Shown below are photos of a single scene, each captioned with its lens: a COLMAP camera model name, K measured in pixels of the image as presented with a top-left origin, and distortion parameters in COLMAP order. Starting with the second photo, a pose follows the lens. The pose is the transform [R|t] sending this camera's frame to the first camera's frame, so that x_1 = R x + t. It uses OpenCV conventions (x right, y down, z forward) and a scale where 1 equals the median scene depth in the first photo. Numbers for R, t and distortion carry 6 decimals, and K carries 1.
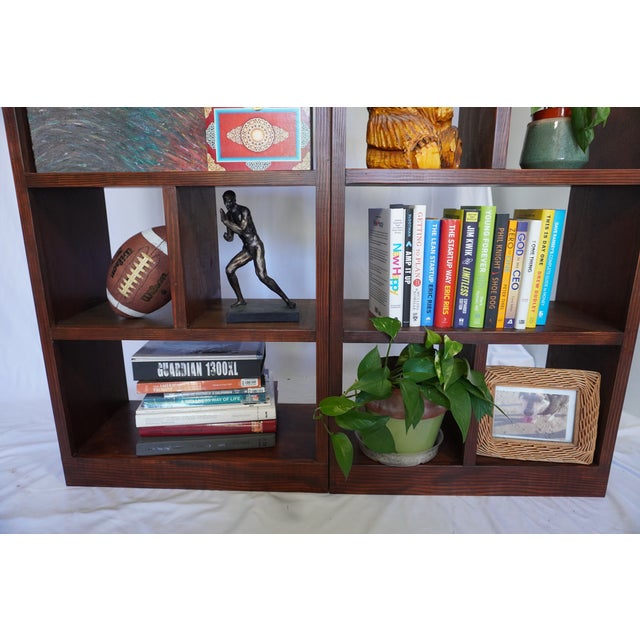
lens RADIAL K [[421.2, 0, 318.9], [0, 421.2, 319.3], [0, 0, 1]] dist [-0.034594, 0.023365]
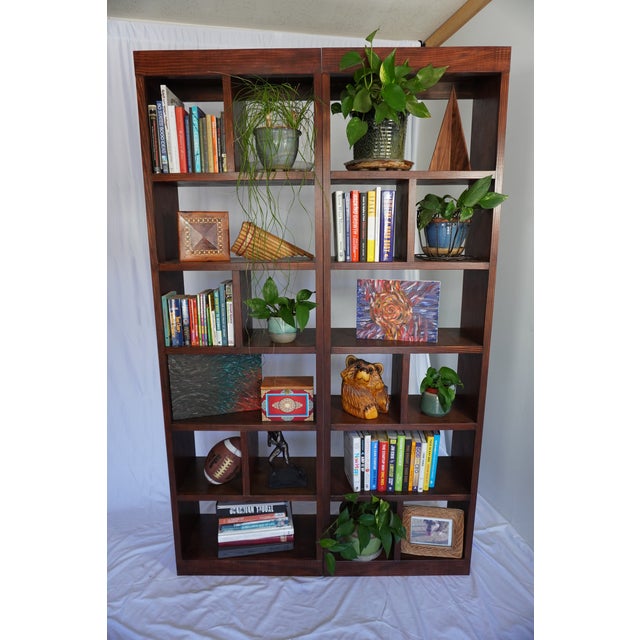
lens RADIAL K [[428.1, 0, 318.1], [0, 428.1, 319.4], [0, 0, 1]] dist [-0.039903, 0.033141]
pose [[0.999405, -0.011668, 0.032461, -0.054688], [0.012829, 0.999277, -0.035794, -0.722740], [-0.032020, 0.036189, 0.998832, -1.011281]]
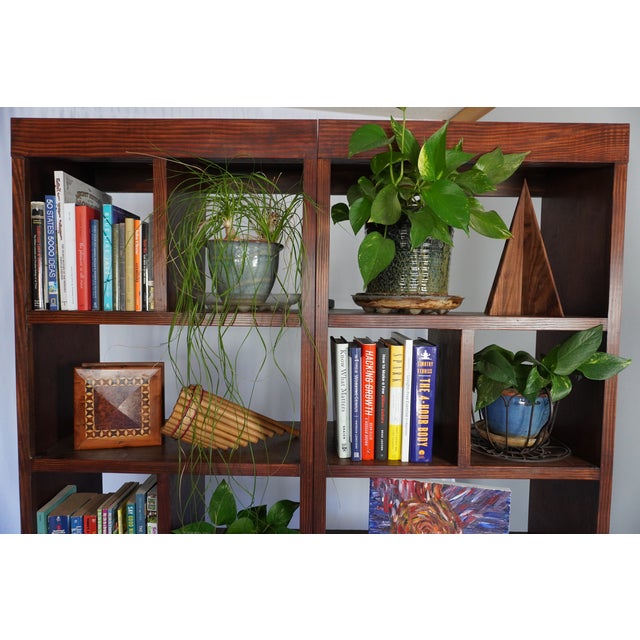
lens RADIAL K [[421.2, 0, 319.4], [0, 421.2, 322.0], [0, 0, 1]] dist [-0.034594, 0.023365]
pose [[0.999247, 0.011411, 0.037082, -0.002264], [-0.004455, 0.983196, -0.182499, -1.169139], [-0.038542, 0.182197, 0.982506, -0.314189]]
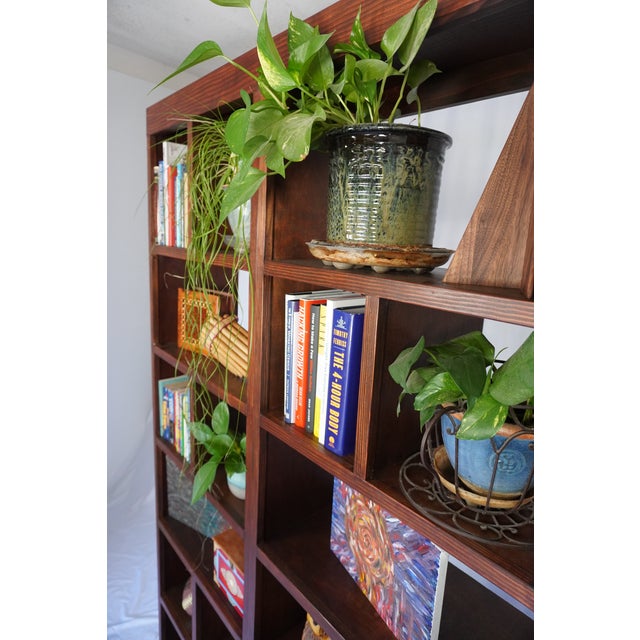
lens RADIAL K [[421.2, 0, 321.8], [0, 421.2, 319.8], [0, 0, 1]] dist [-0.034594, 0.023365]
pose [[0.684964, 0.180442, -0.705879, 0.813674], [-0.227706, 0.973332, 0.027851, -1.293665], [0.692080, 0.141656, 0.707784, 0.095904]]
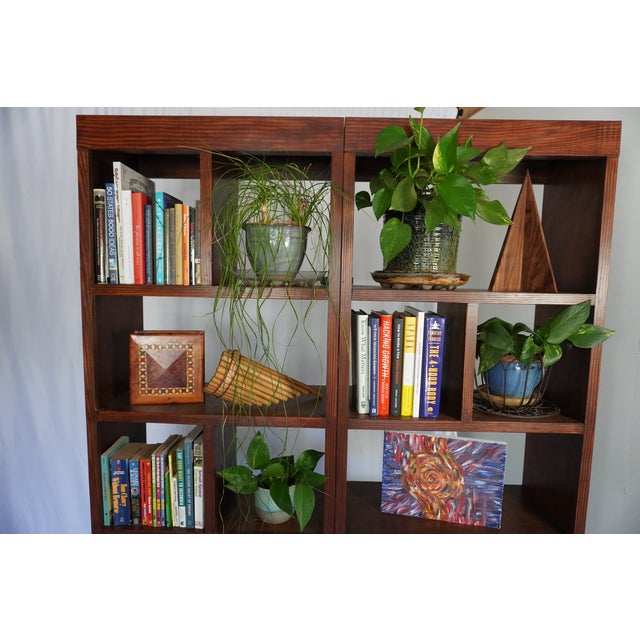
lens RADIAL K [[421.2, 0, 318.5], [0, 421.2, 321.1], [0, 0, 1]] dist [-0.034594, 0.023365]
pose [[0.999610, 0.018203, 0.021198, -0.056802], [-0.015167, 0.990659, -0.135515, -1.125406], [-0.023467, 0.135140, 0.990549, -0.462028]]
